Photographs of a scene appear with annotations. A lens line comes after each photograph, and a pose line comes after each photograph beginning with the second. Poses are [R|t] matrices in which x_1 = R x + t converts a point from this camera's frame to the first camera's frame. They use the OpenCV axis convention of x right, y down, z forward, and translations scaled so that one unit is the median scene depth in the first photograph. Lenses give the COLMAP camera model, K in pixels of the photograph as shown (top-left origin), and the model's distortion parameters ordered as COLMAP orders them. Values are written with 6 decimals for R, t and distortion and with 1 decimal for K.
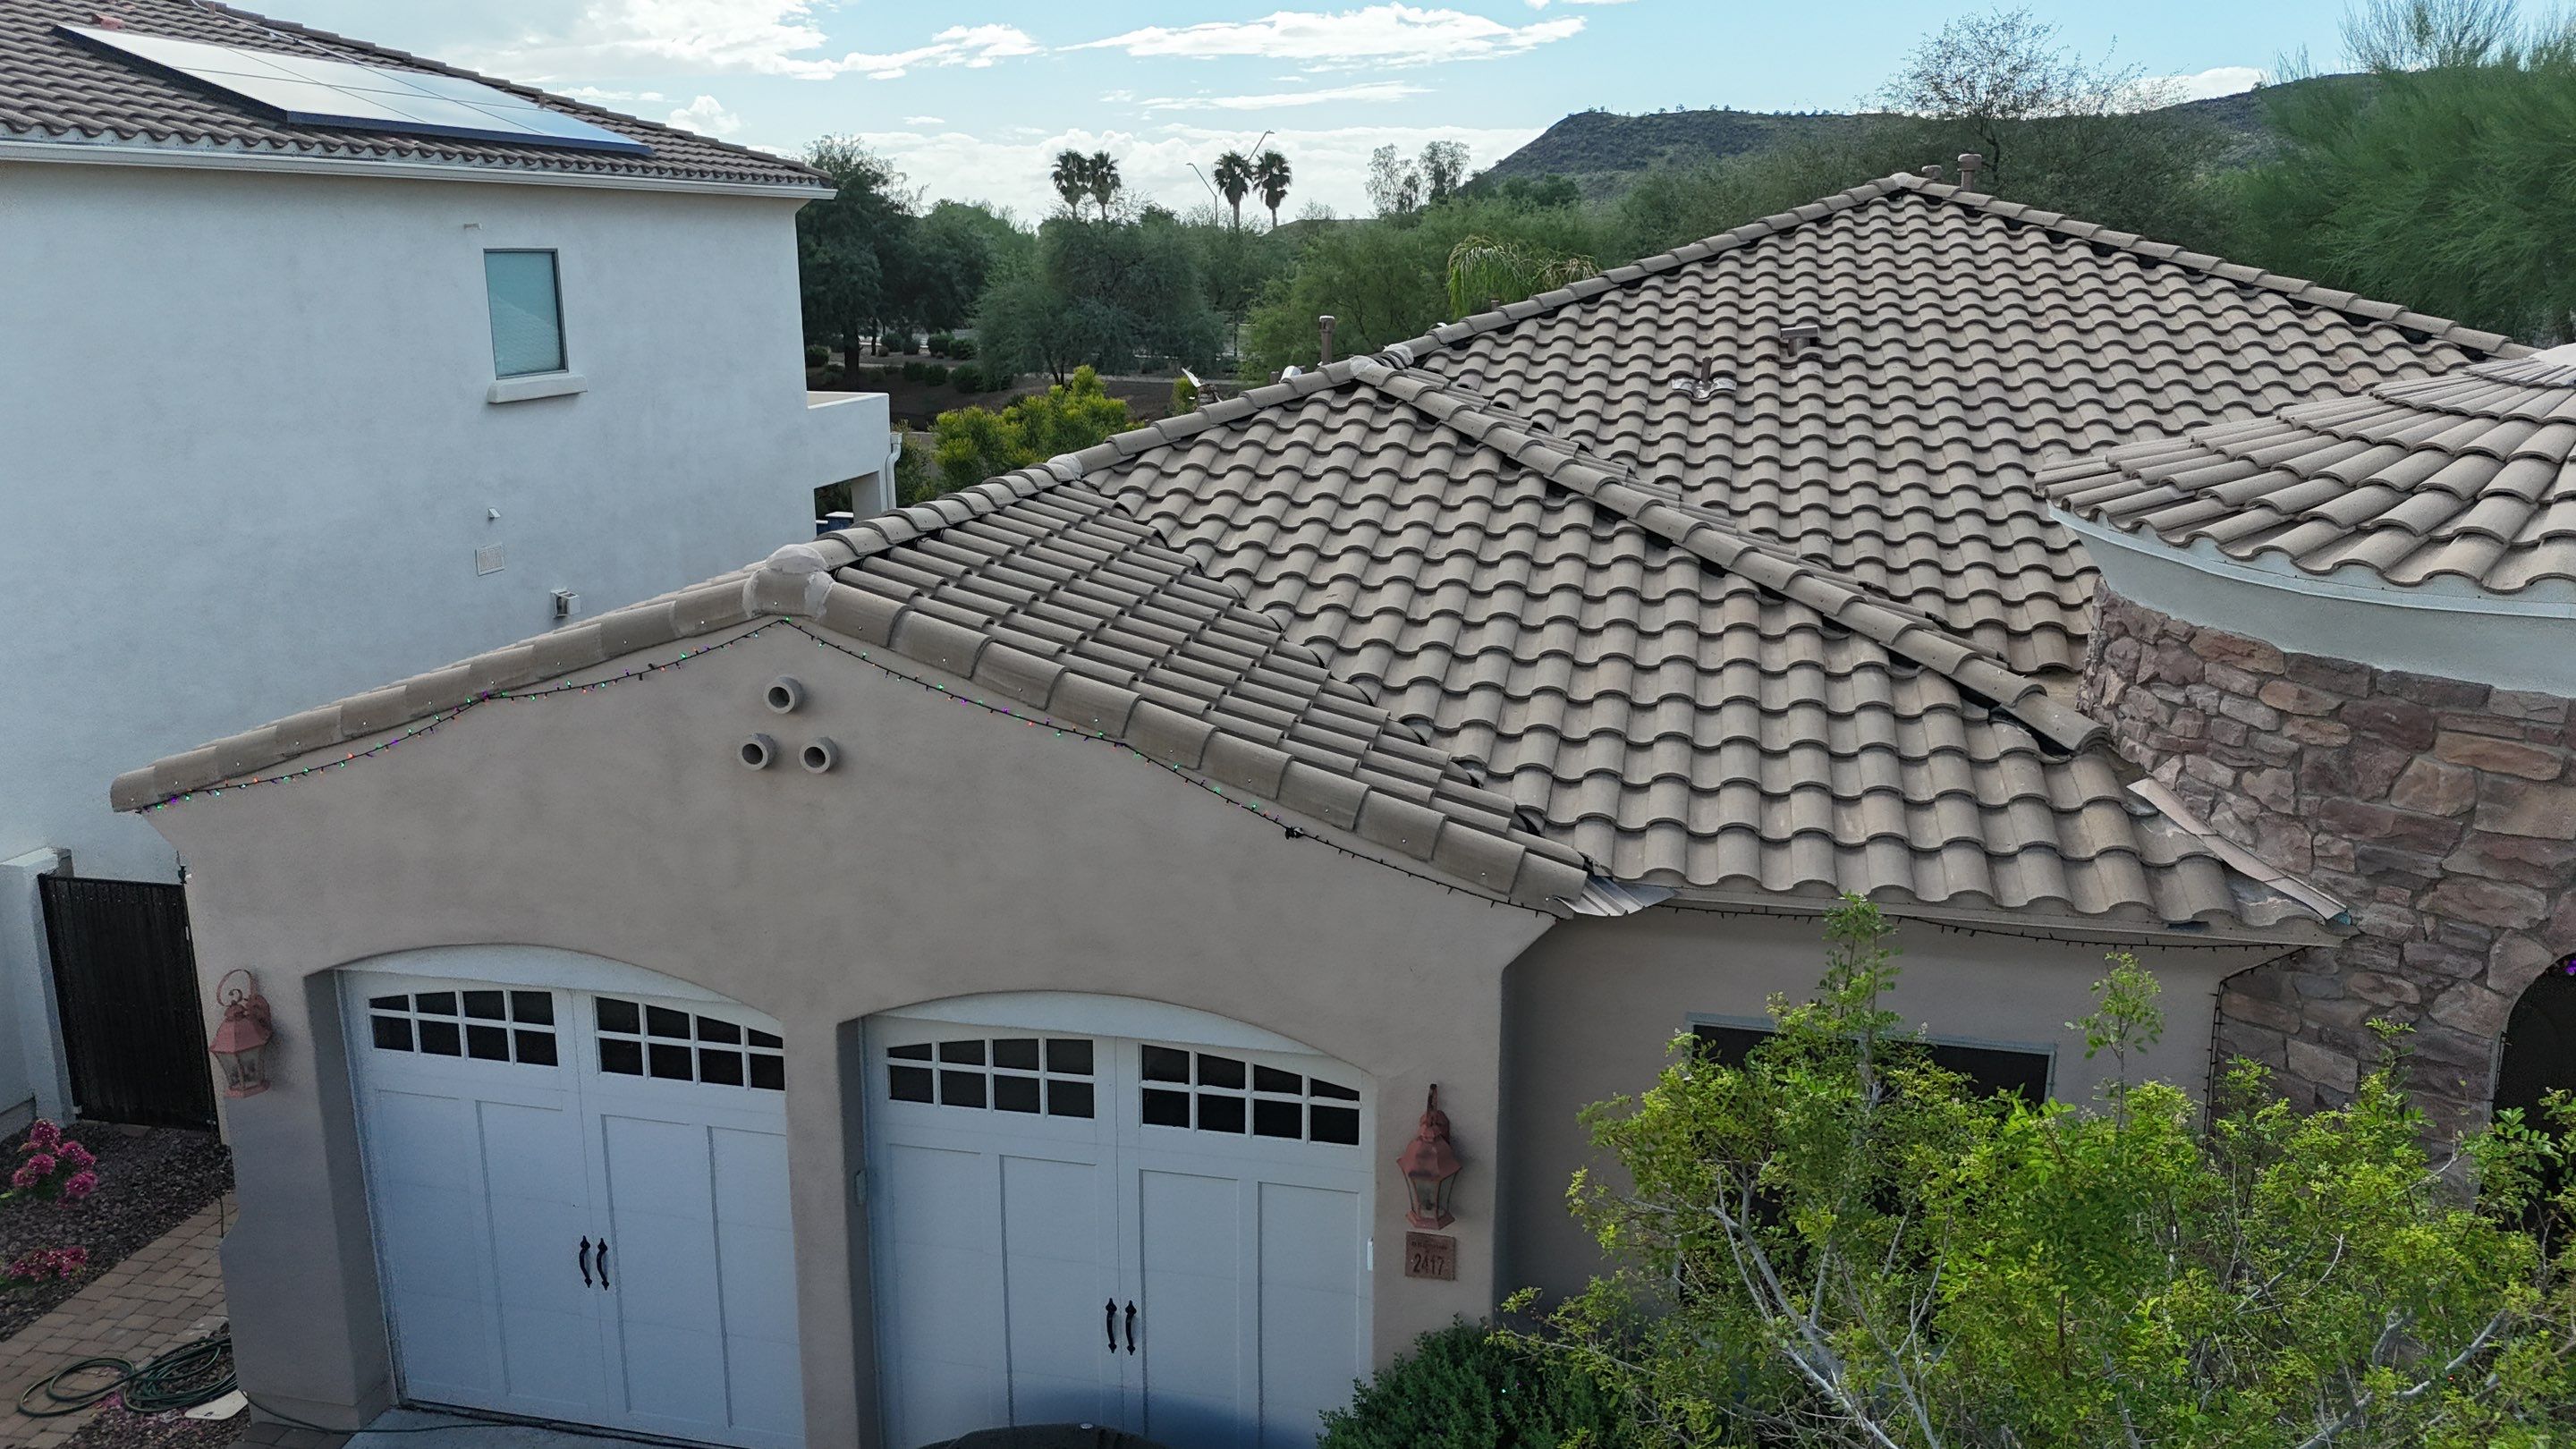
lens RADIAL K [[1893.3, 0, 1284.7], [0, 1893.3, 729.0], [0, 0, 1]] dist [0.084100, -0.091666]
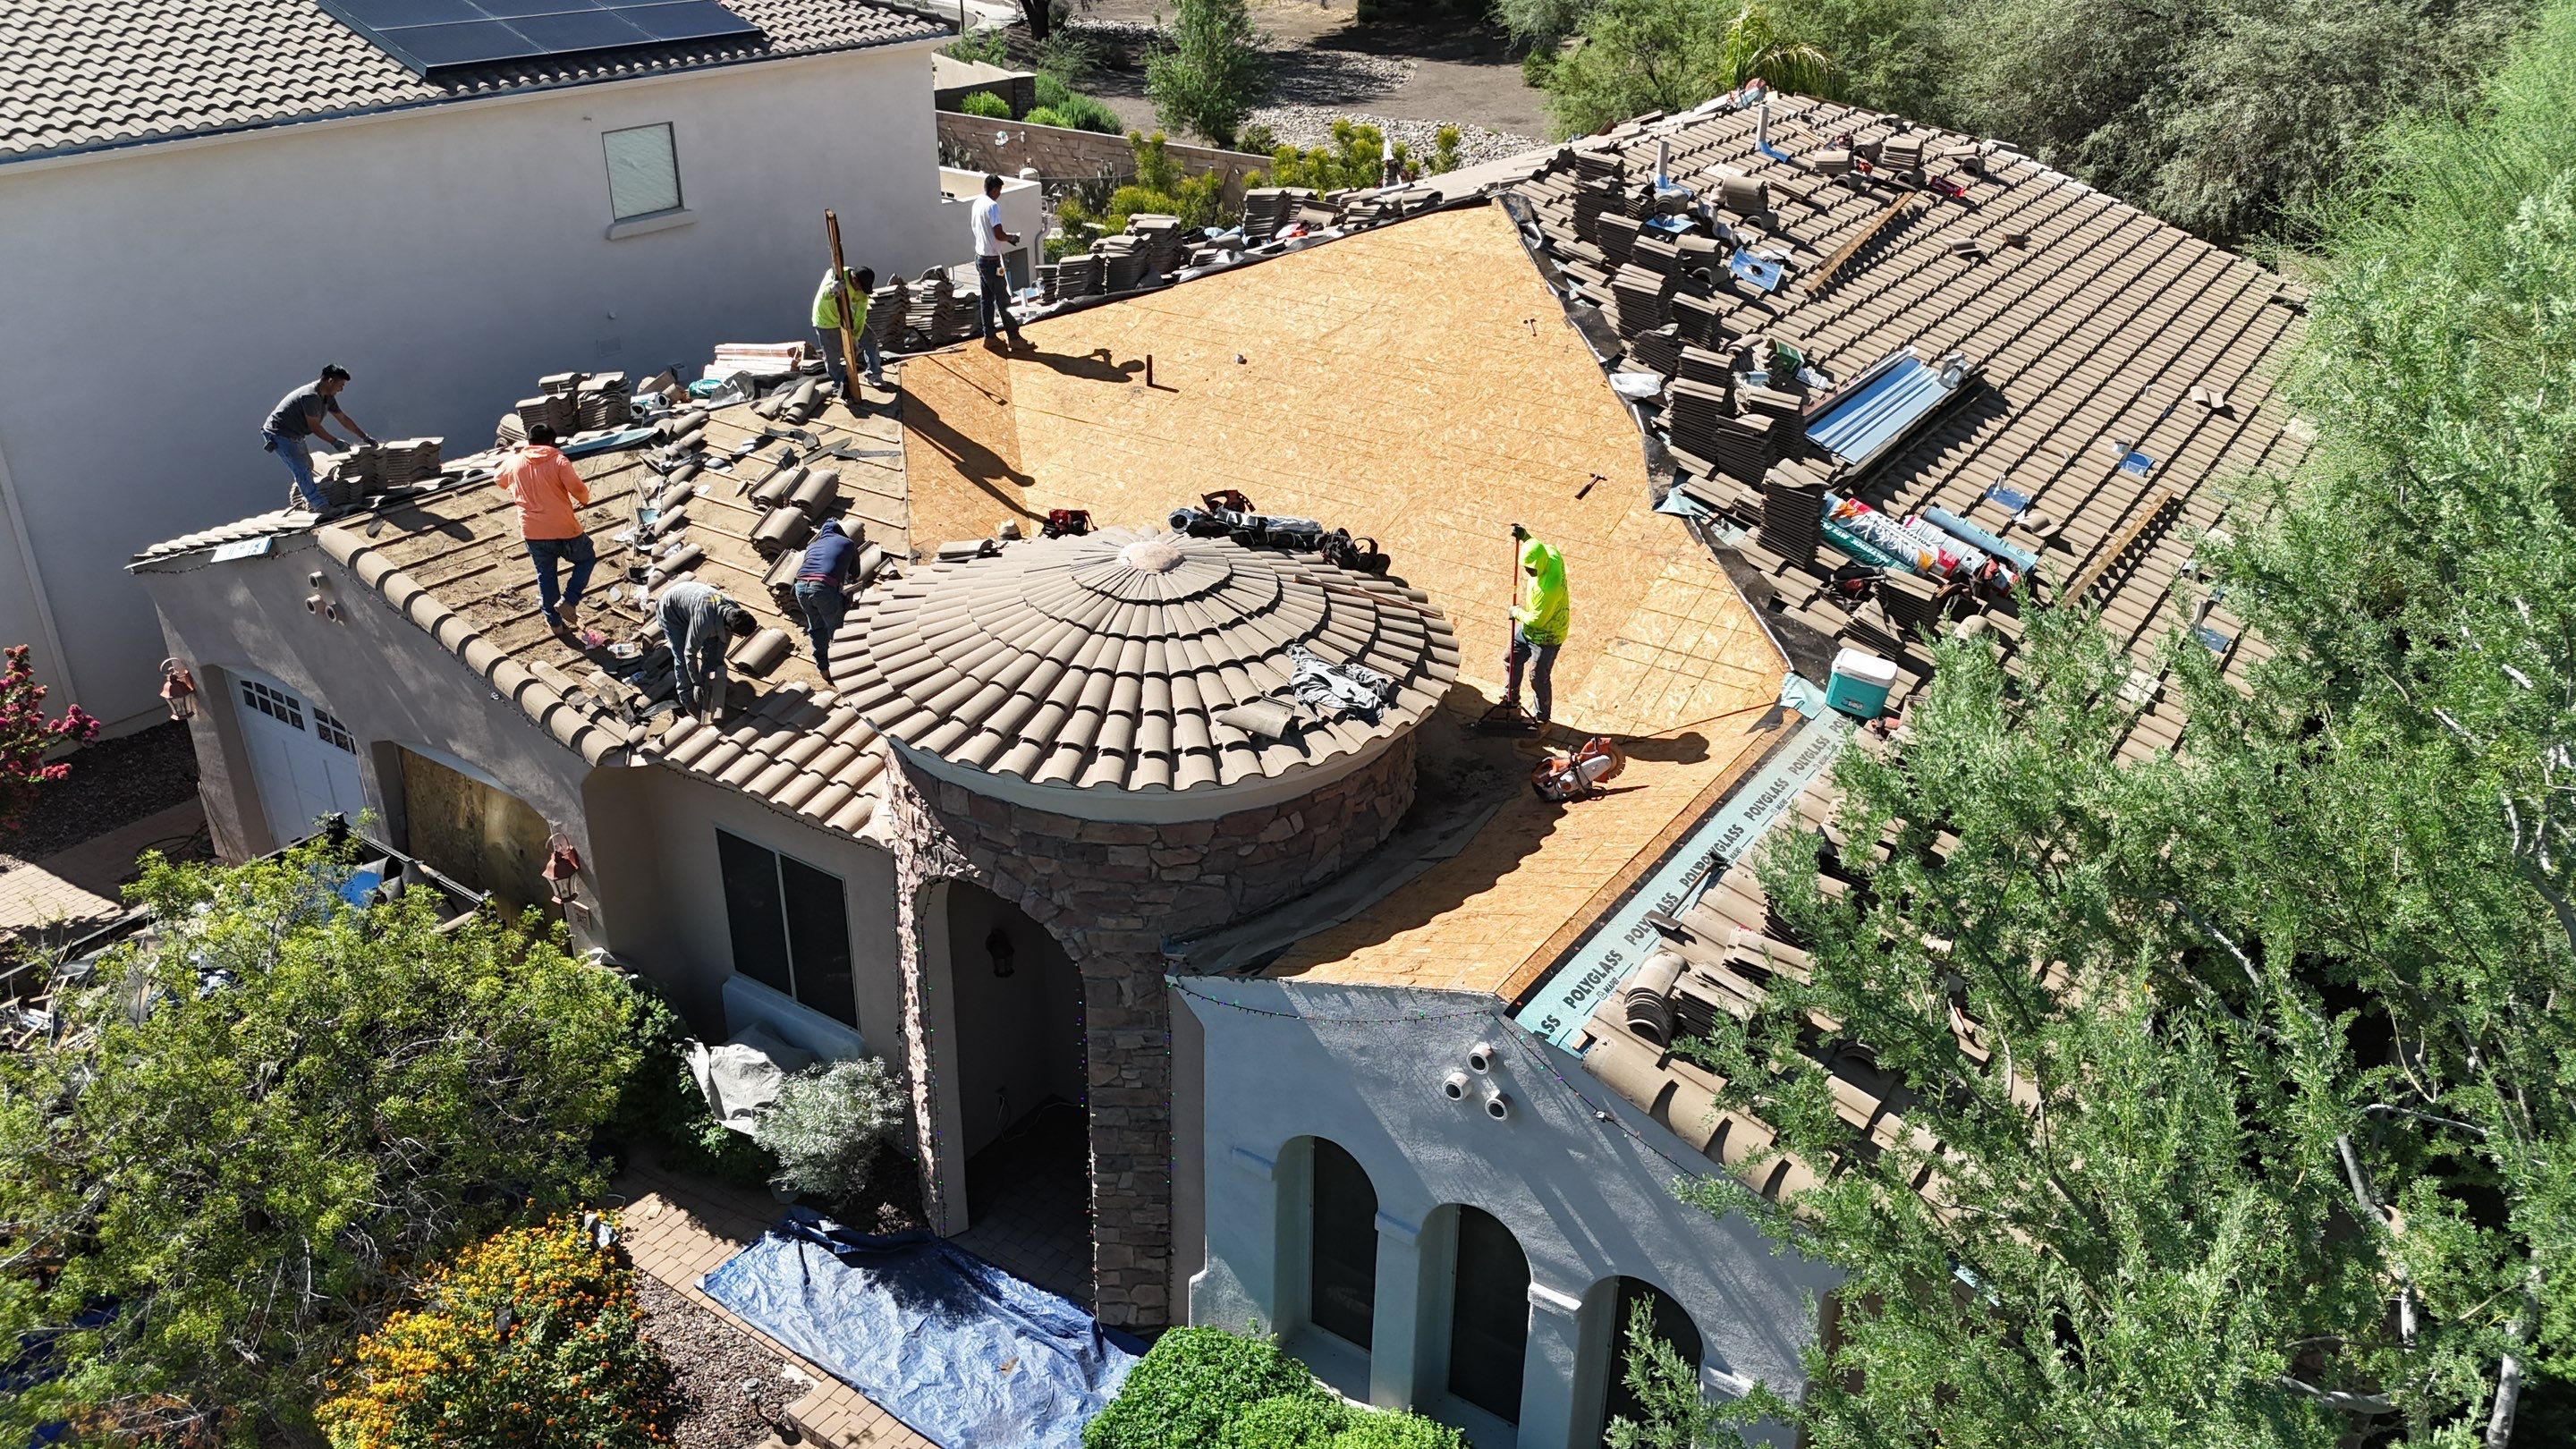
lens RADIAL K [[1906.7, 0, 1288.0], [0, 1906.7, 724.5], [0, 0, 1]] dist [0.072954, -0.092363]
pose [[0.928295, 0.173728, -0.328766, 1.205515], [-0.102280, 0.969339, 0.223429, -0.377334], [0.357501, -0.173782, 0.917602, -0.446915]]
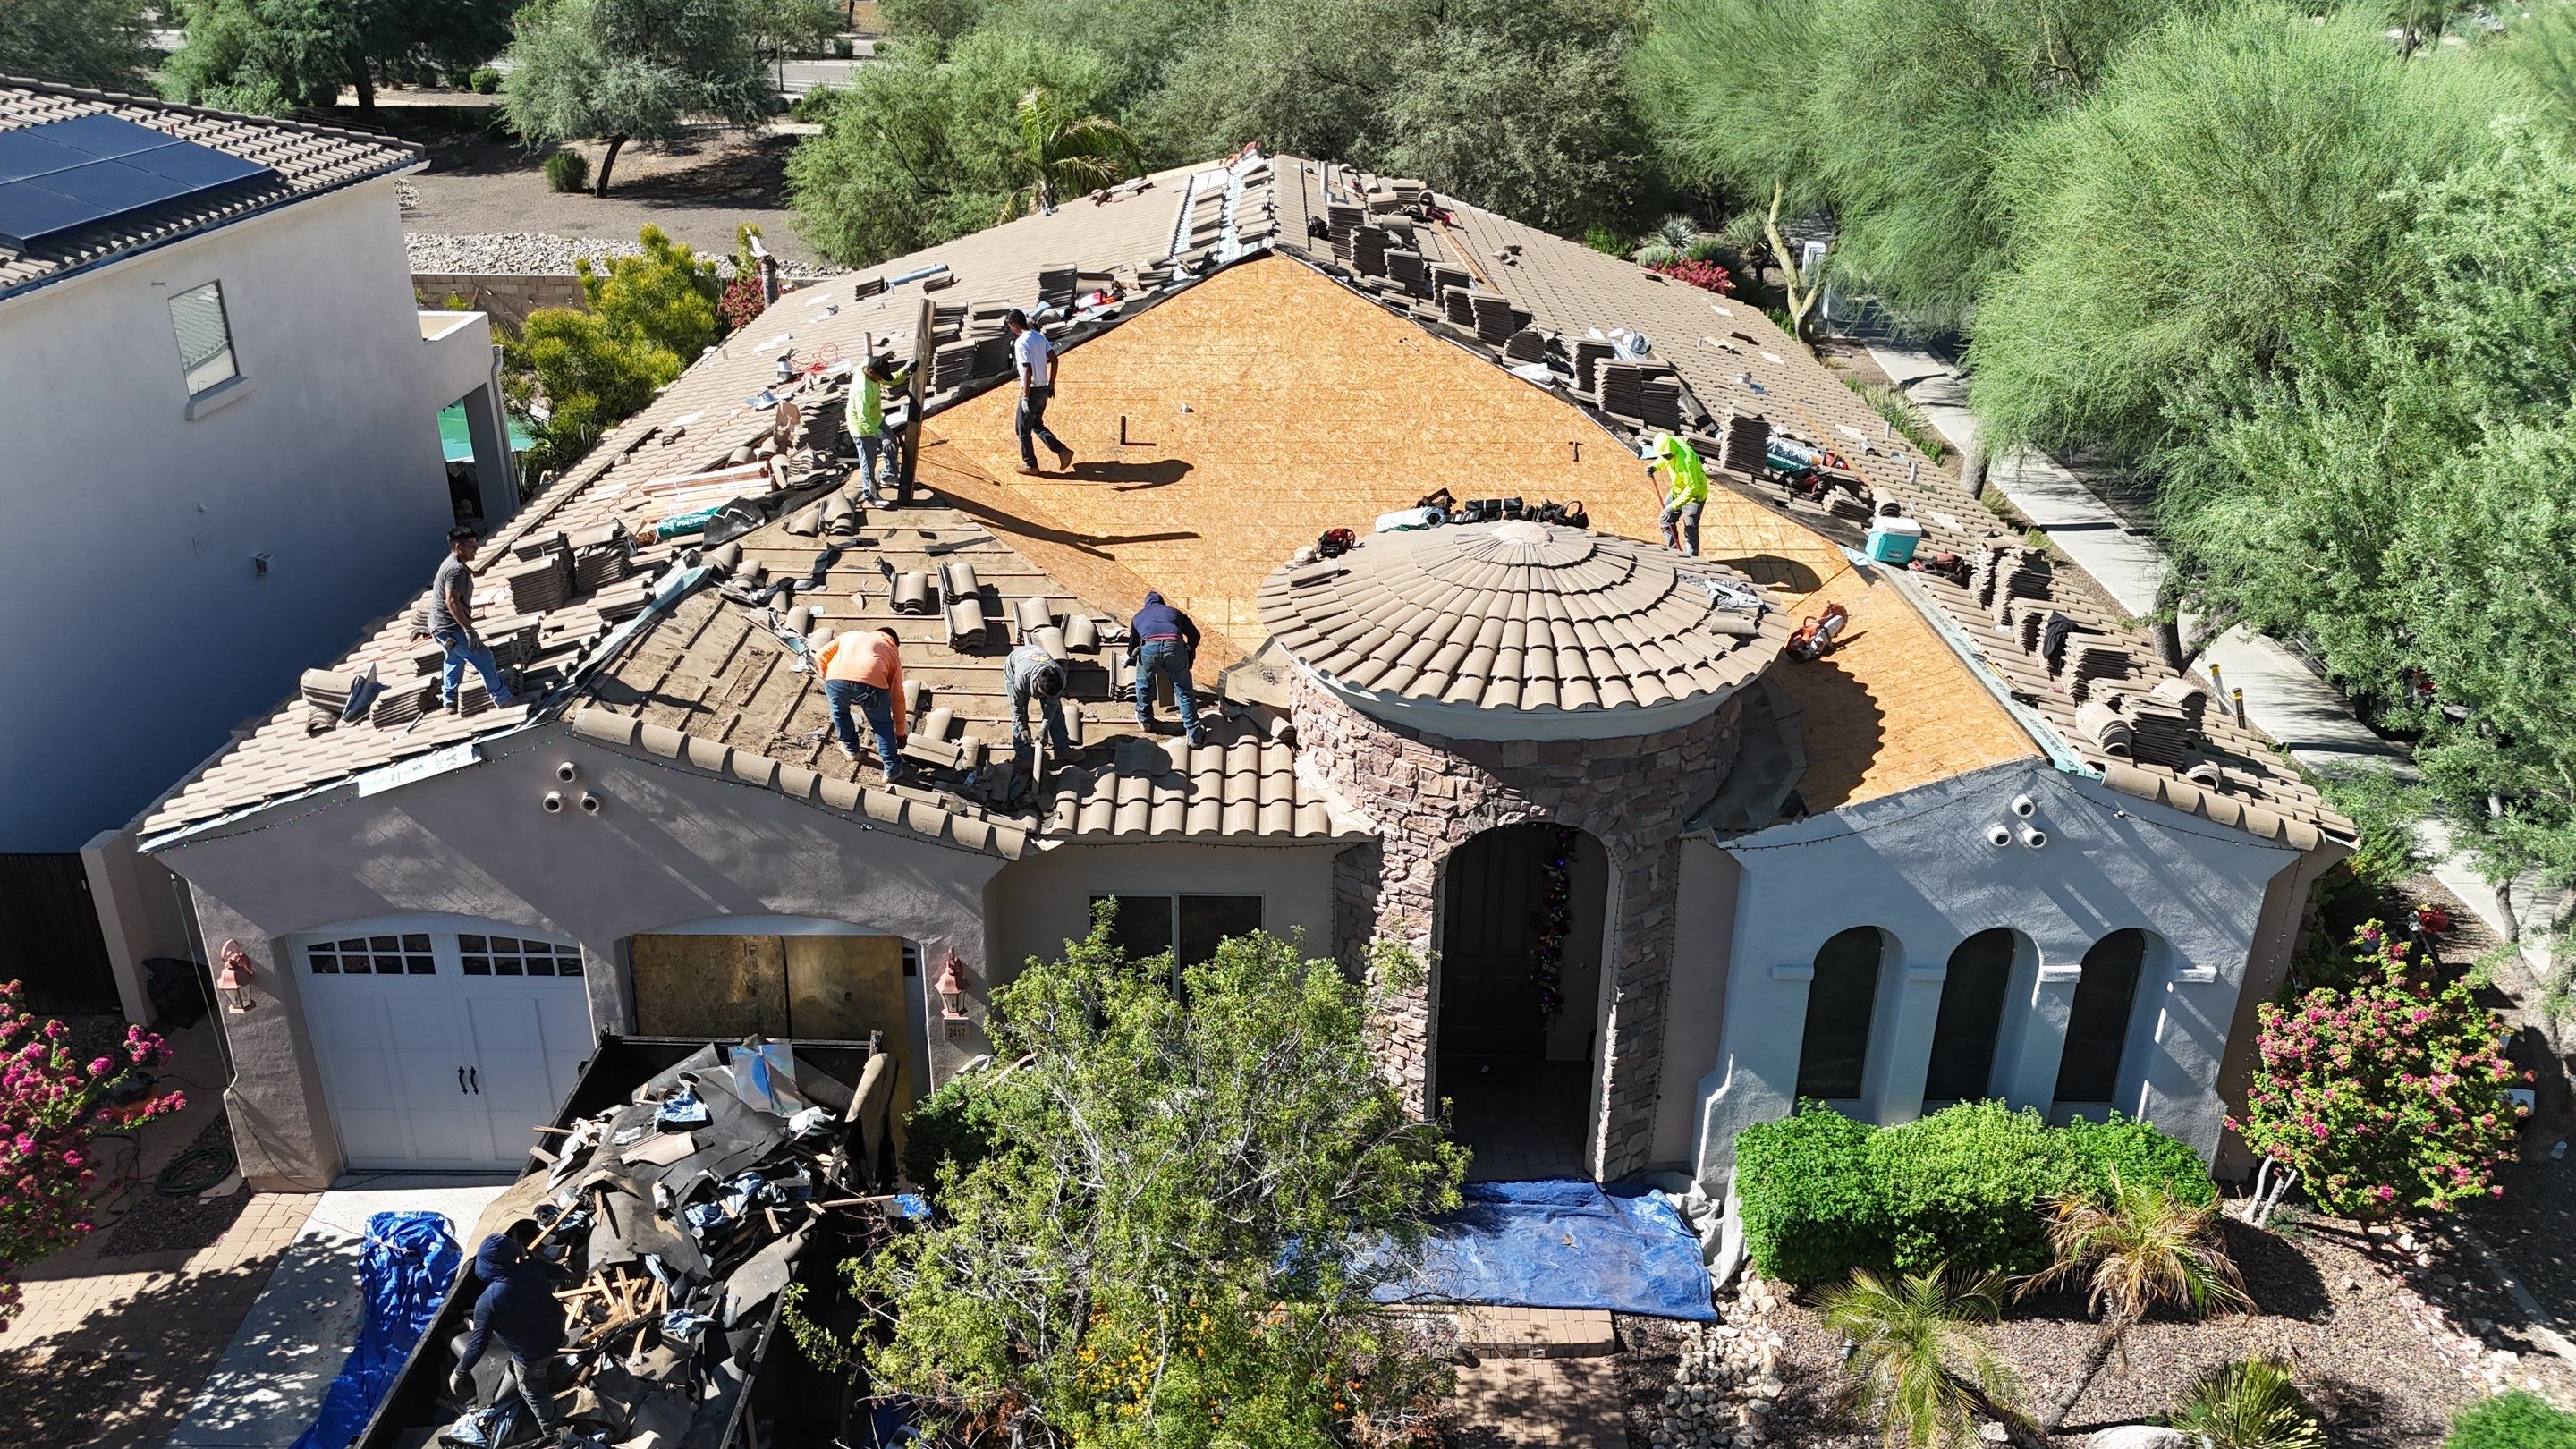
lens RADIAL K [[1910.2, 0, 1288.3], [0, 1910.2, 722.0], [0, 0, 1]] dist [0.050879, -0.046410]
pose [[0.976277, -0.080657, 0.200944, 0.035388], [0.046816, 0.984709, 0.167796, -0.301625], [-0.211405, -0.154408, 0.965125, -0.792405]]
